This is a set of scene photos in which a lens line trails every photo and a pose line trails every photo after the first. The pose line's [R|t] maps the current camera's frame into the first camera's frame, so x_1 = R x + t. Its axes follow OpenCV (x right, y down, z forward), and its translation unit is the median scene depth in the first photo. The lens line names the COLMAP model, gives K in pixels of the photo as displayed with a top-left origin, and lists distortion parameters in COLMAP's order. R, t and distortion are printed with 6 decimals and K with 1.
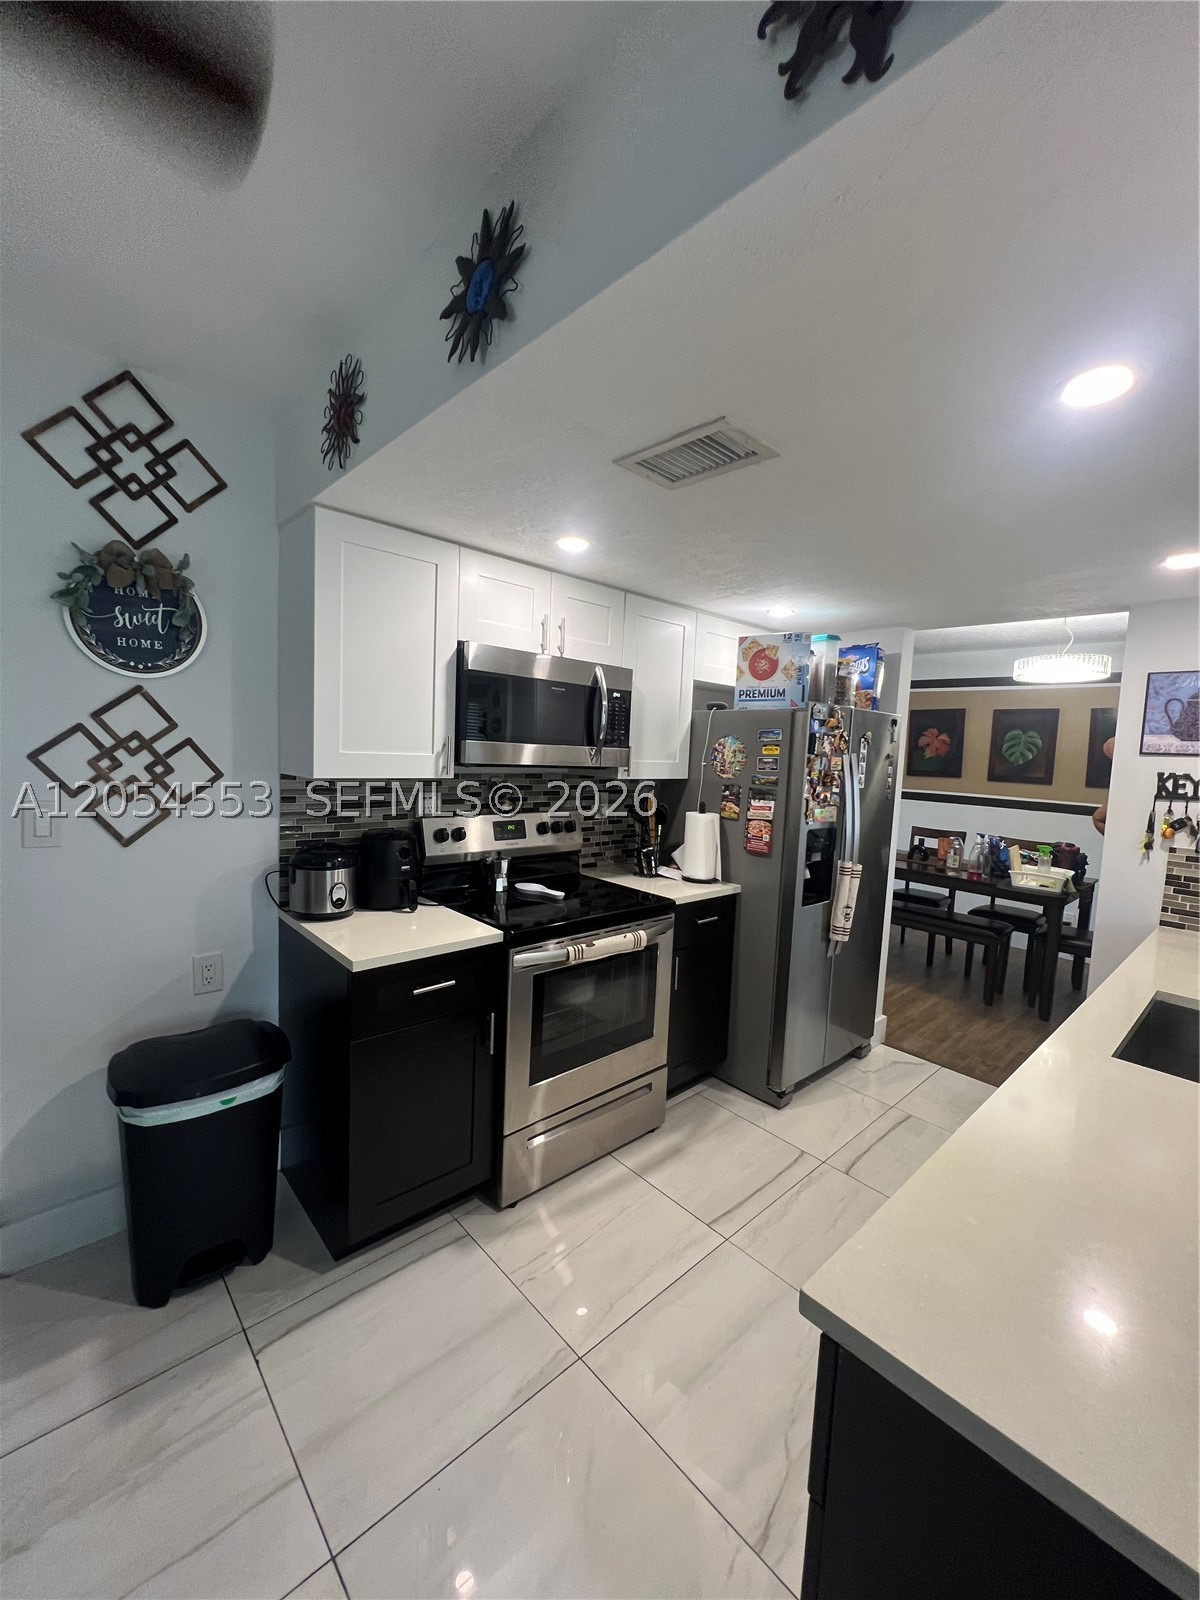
lens RADIAL K [[645.0, 0, 600.4], [0, 645.0, 800.3], [0, 0, 1]] dist [-0.004892, 0.001177]
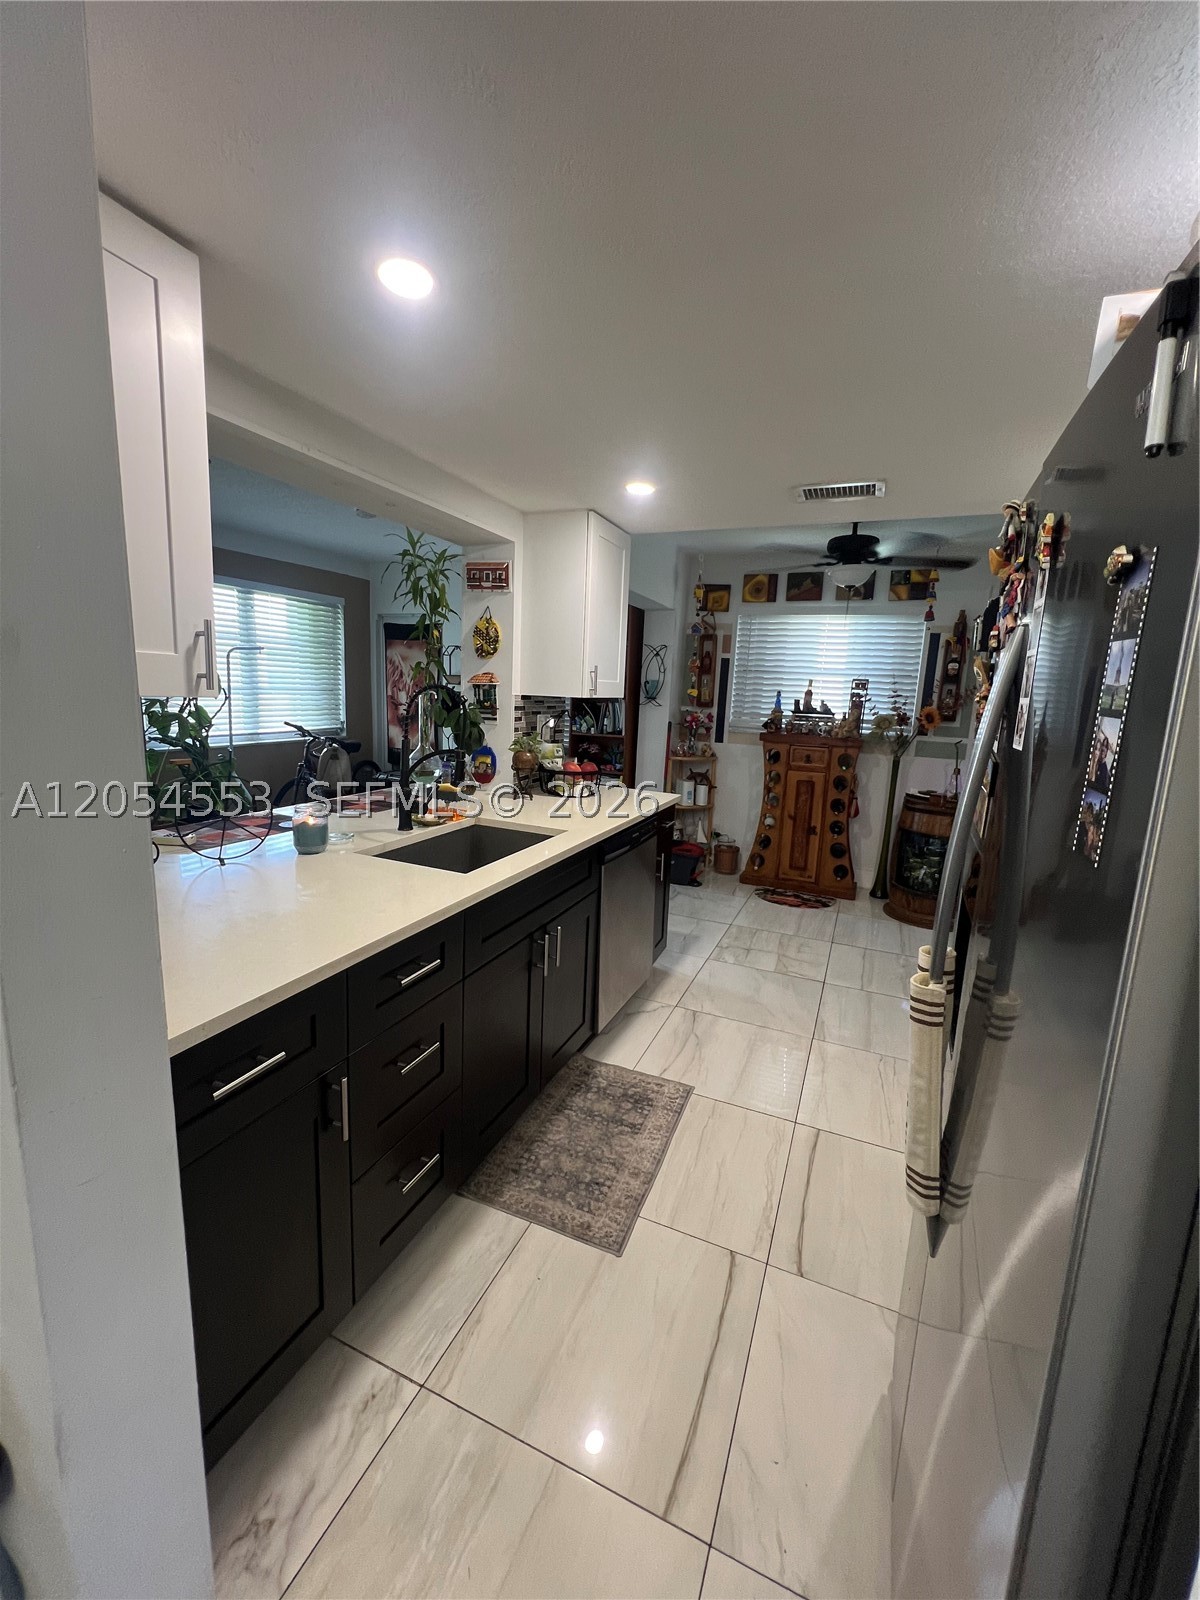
lens RADIAL K [[645.0, 0, 600.9], [0, 645.0, 796.3], [0, 0, 1]] dist [-0.004892, 0.001177]
pose [[-0.908482, -0.014912, -0.417658, 0.832491], [-0.118287, 0.967674, 0.222746, -0.048701], [0.400835, 0.251765, -0.880878, 1.464463]]
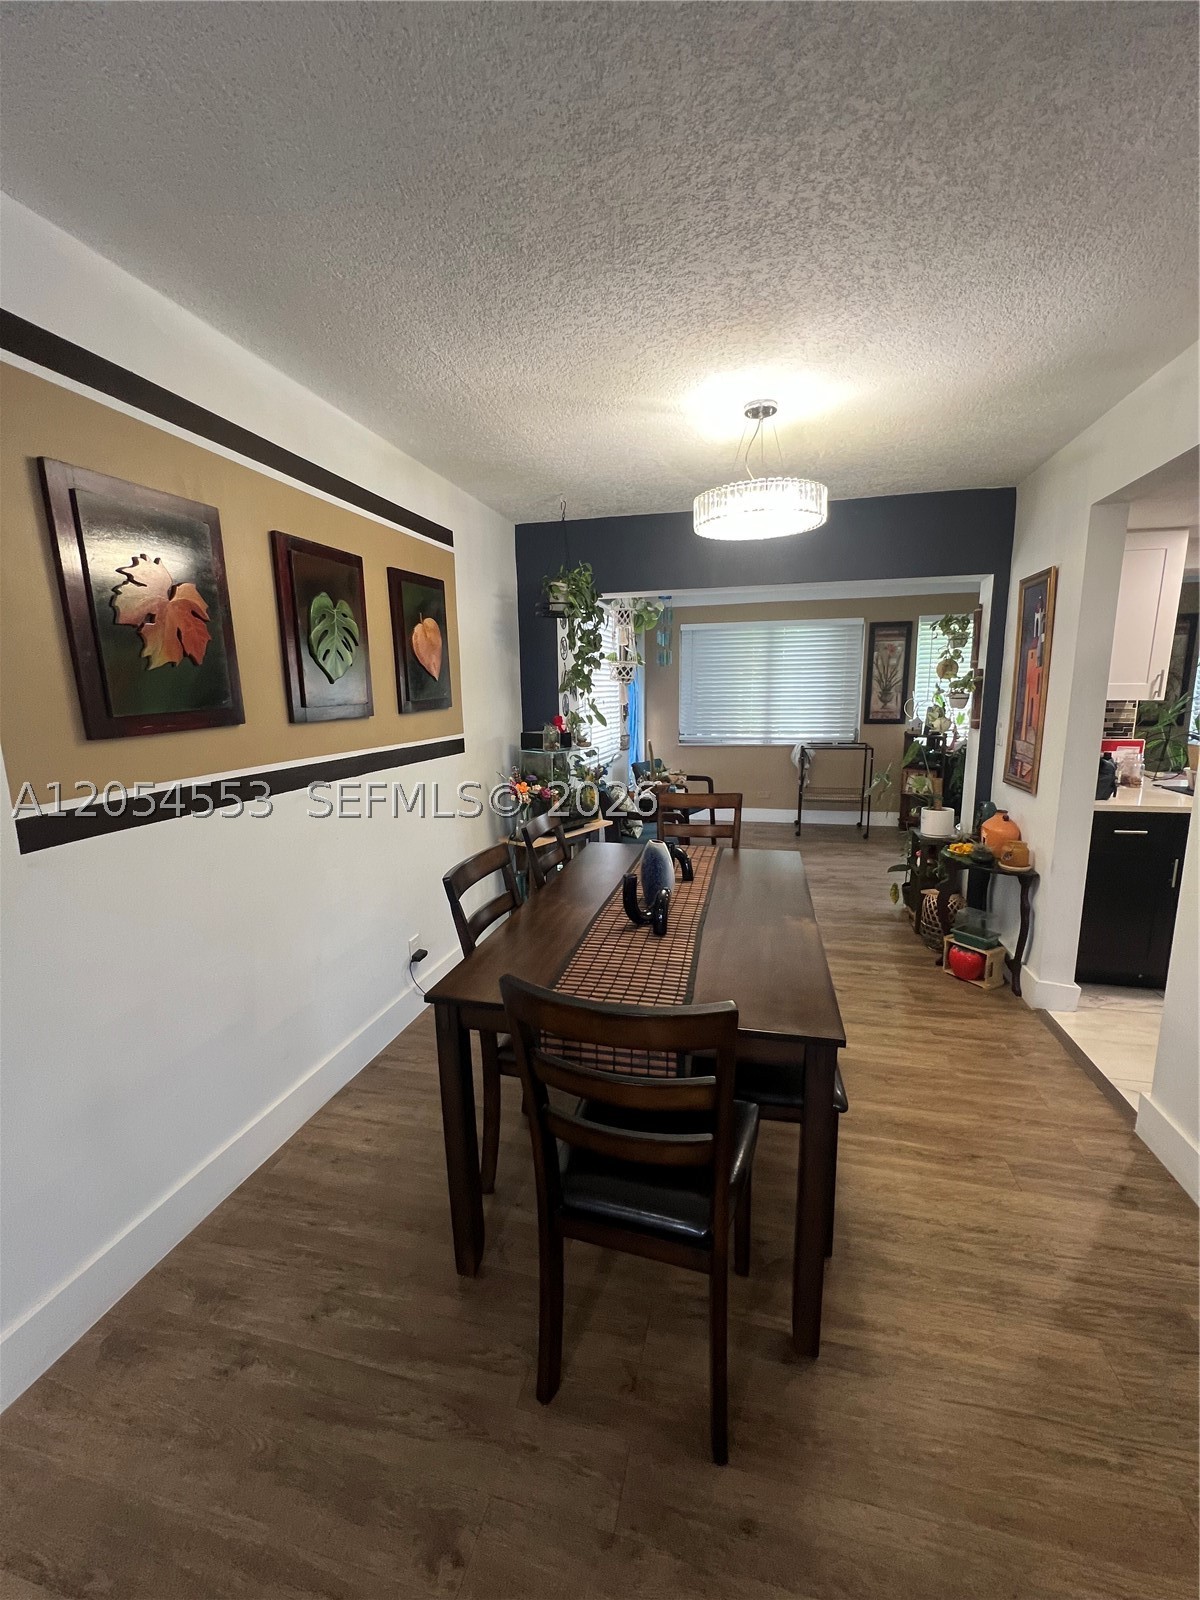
lens RADIAL K [[645.0, 0, 601.2], [0, 645.0, 800.1], [0, 0, 1]] dist [-0.004892, 0.001177]
pose [[-0.553275, -0.181998, 0.812874, 0.423202], [0.058491, 0.964944, 0.255857, -0.179612], [-0.830943, 0.189105, -0.523234, 2.540924]]
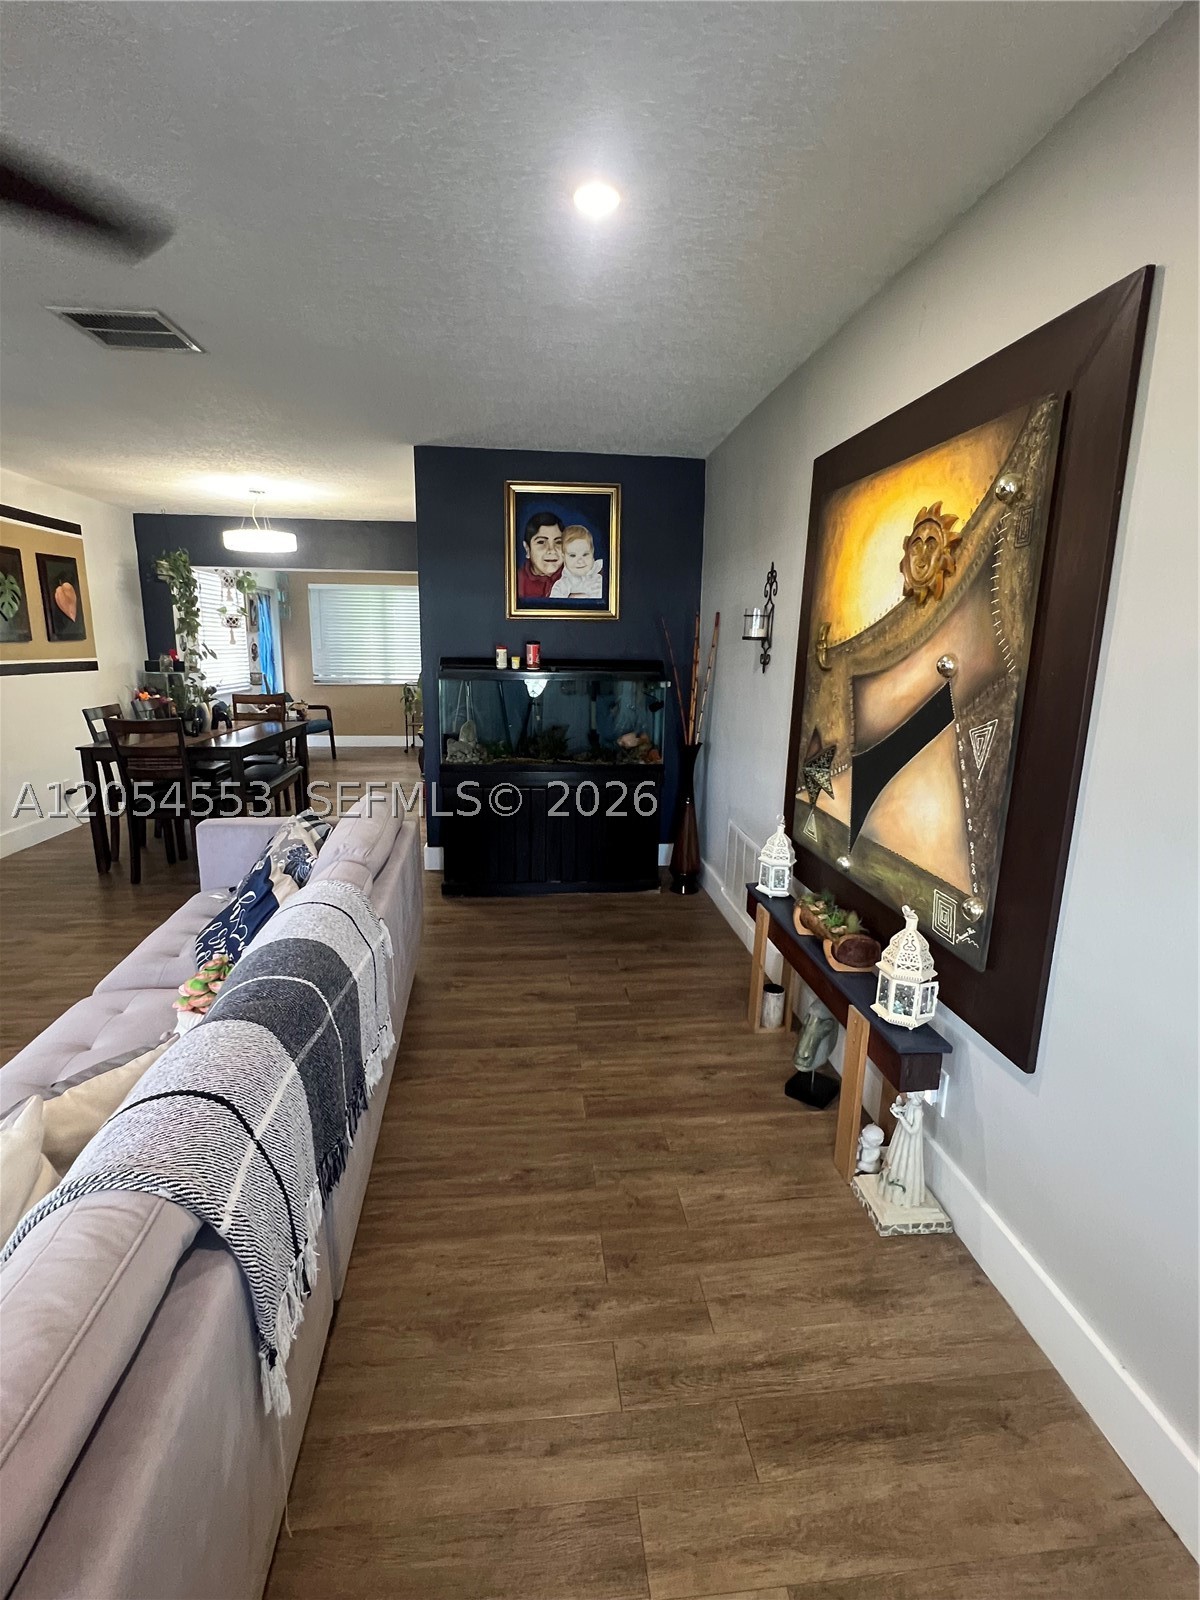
lens RADIAL K [[758.1, 0, 598.3], [0, 758.1, 801.7], [0, 0, 1]] dist [-0.000480, 0.000124]
pose [[-0.802434, -0.178237, 0.569501, -1.171126], [-0.002740, 0.955443, 0.295164, -0.272490], [-0.596735, 0.235289, -0.767168, 3.102076]]
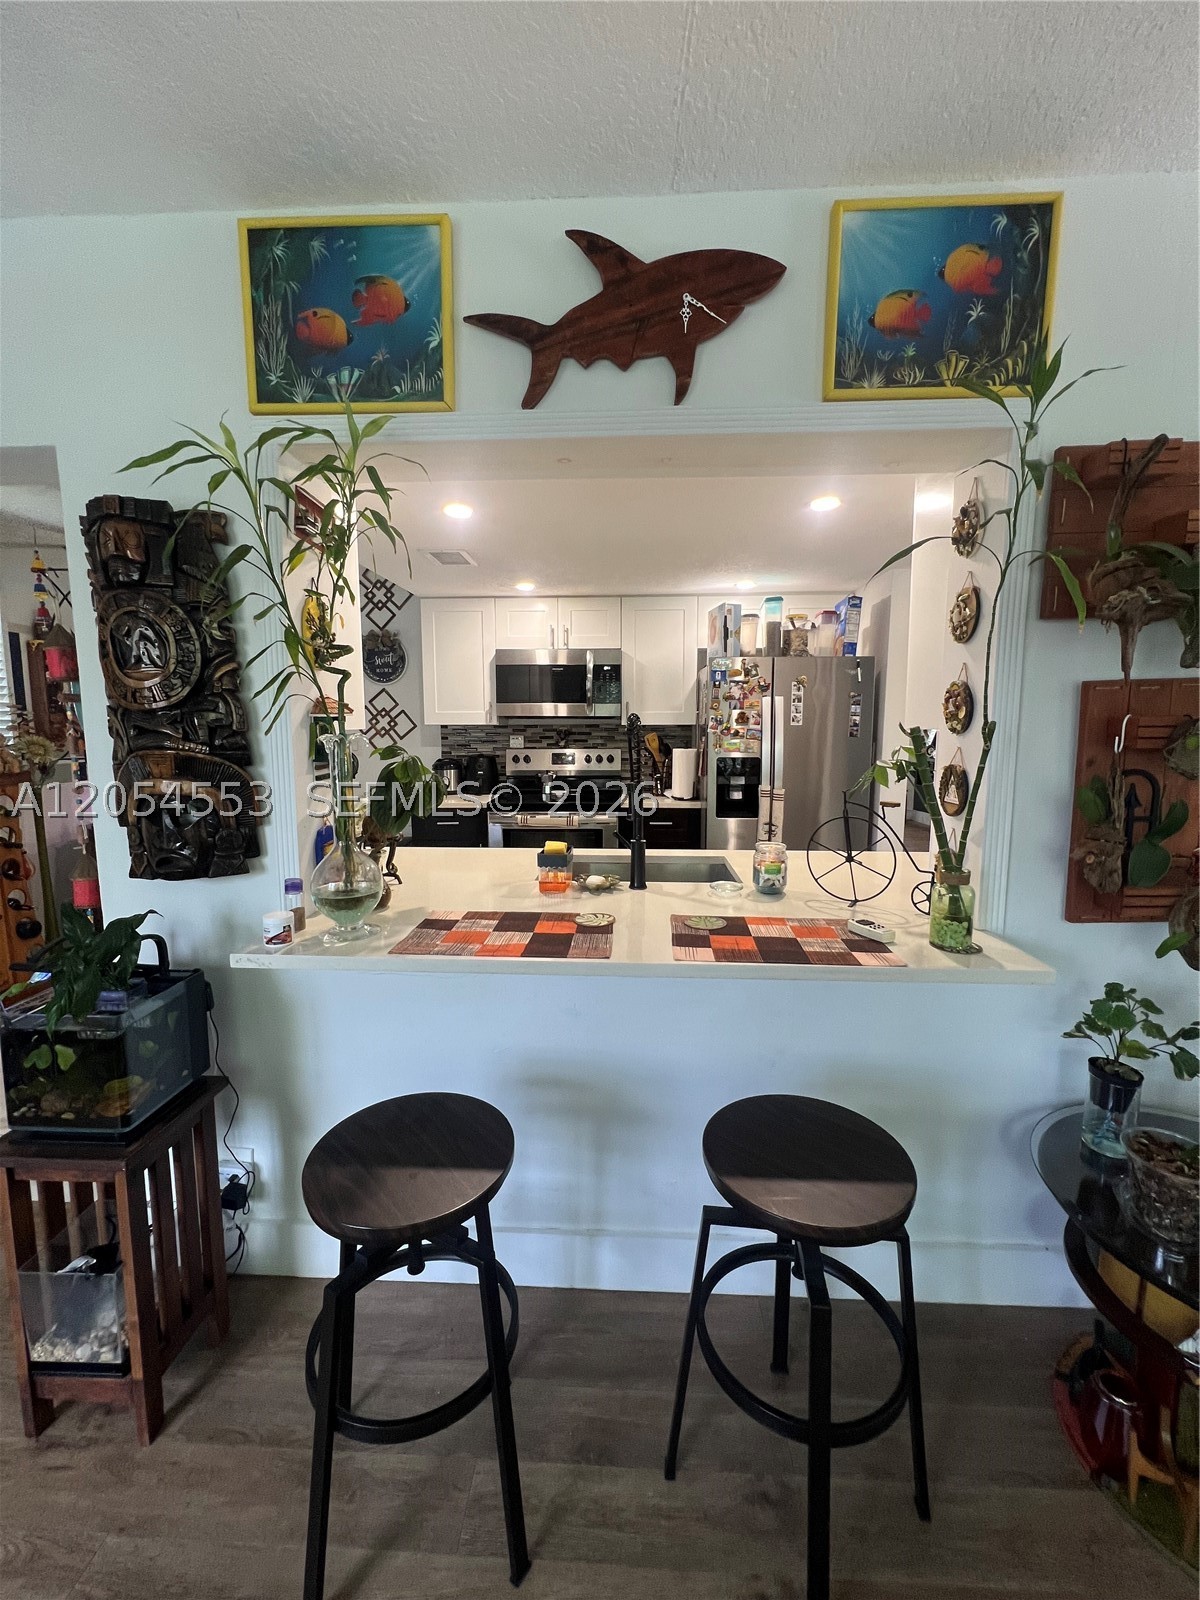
lens RADIAL K [[645.0, 0, 600.7], [0, 645.0, 800.2], [0, 0, 1]] dist [-0.004892, 0.001177]
pose [[0.704274, 0.039779, -0.708813, 1.237355], [-0.024917, 0.999199, 0.031318, 0.111870], [0.709491, -0.004395, 0.704701, -0.087870]]
